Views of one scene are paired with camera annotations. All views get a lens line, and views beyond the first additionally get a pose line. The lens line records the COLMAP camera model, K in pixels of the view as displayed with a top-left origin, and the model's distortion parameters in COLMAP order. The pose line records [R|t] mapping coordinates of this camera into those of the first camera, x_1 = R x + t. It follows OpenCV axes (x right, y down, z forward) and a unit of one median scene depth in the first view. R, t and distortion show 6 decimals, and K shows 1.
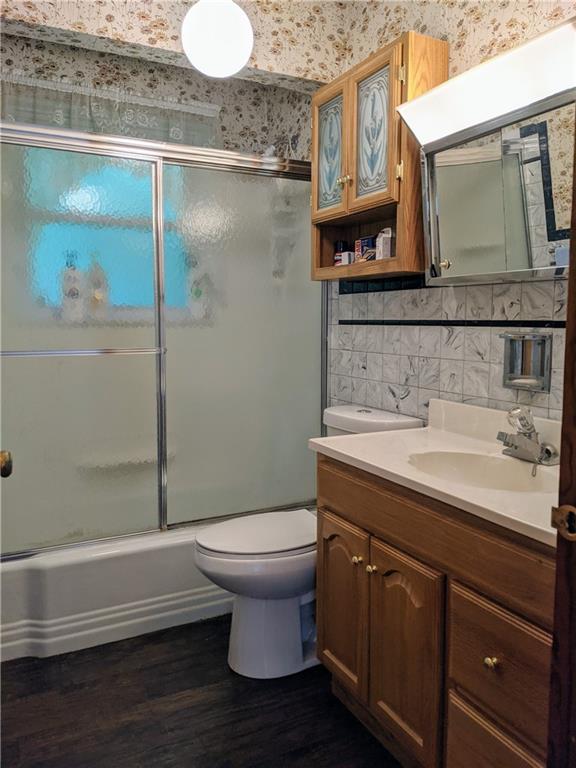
lens RADIAL K [[611.8, 0, 287.8], [0, 611.8, 383.0], [0, 0, 1]] dist [0.009493, -0.007562]
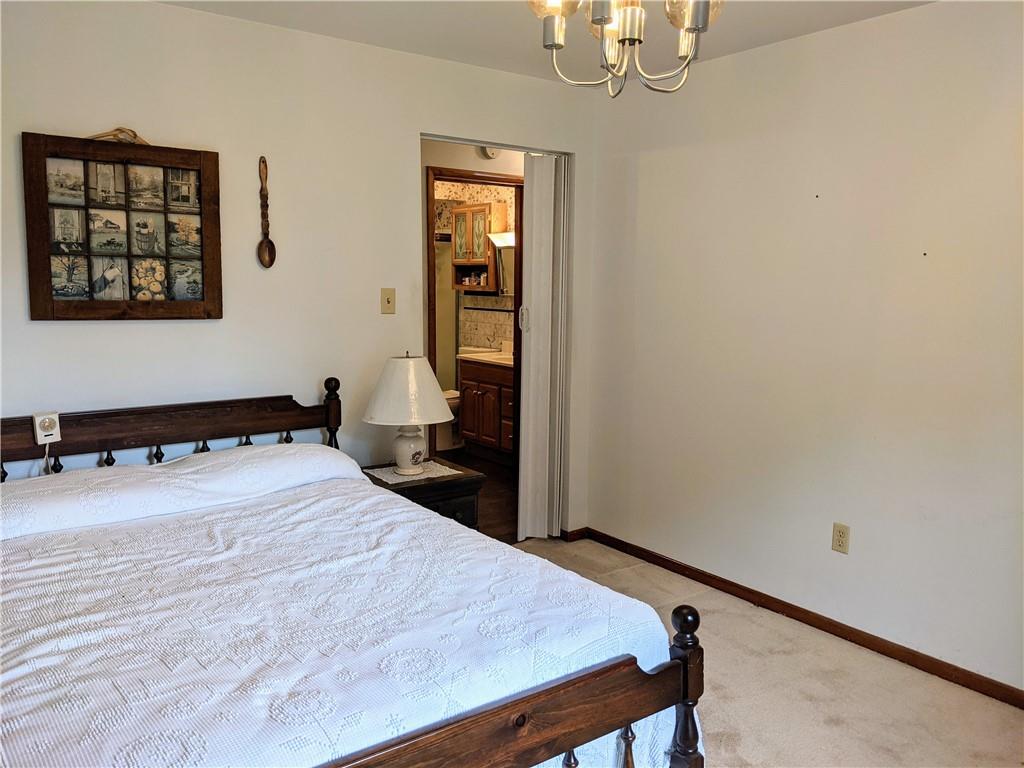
lens RADIAL K [[815.8, 0, 512.1], [0, 815.8, 383.3], [0, 0, 1]] dist [0.009493, -0.007562]
pose [[0.984964, -0.014338, 0.172164, -0.297190], [0.009205, 0.999490, 0.030576, 0.094475], [-0.172514, -0.028531, 0.984594, -2.232310]]
